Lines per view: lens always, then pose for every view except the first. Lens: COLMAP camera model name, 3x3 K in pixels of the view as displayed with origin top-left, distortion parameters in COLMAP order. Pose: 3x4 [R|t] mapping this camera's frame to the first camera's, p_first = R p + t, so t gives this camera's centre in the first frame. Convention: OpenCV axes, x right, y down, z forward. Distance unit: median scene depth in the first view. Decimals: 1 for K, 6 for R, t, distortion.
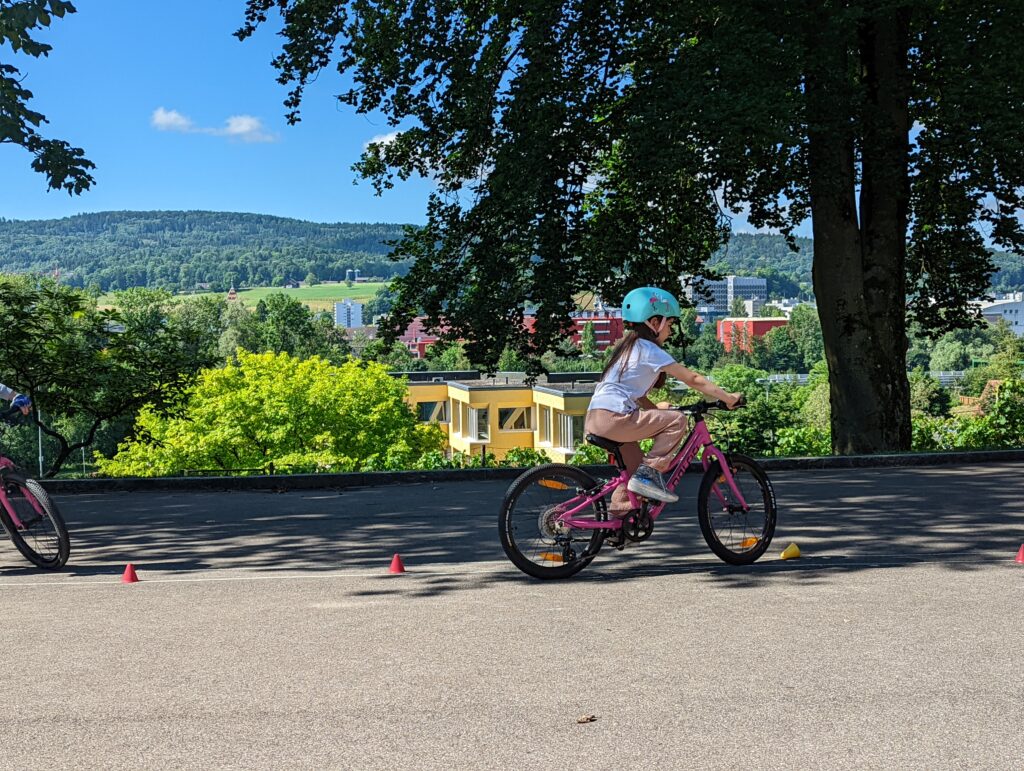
lens RADIAL K [[1445.1, 0, 512.0], [0, 1445.1, 385.5], [0, 0, 1]] dist [0.071268, -0.002079]
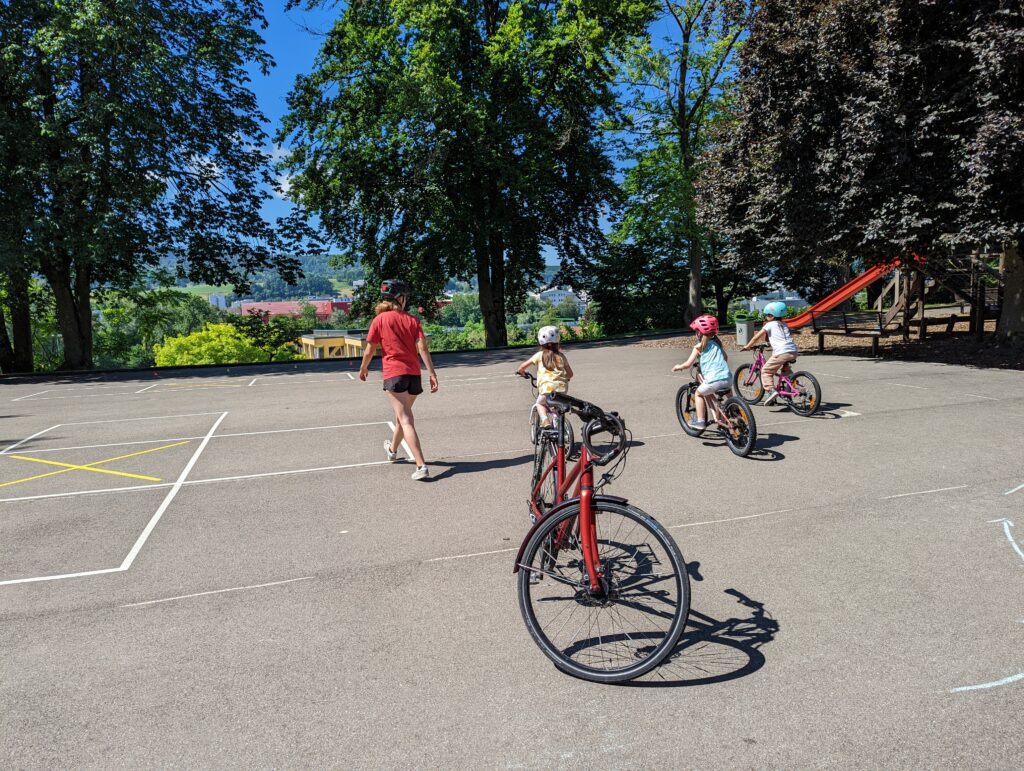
lens RADIAL K [[778.3, 0, 512.0], [0, 778.3, 385.5], [0, 0, 1]] dist [0.005515, -0.008614]
pose [[0.963000, -0.048377, 0.265124, -0.057656], [0.031102, 0.997133, 0.068975, 0.001454], [-0.267700, -0.058177, 0.961744, -0.217140]]
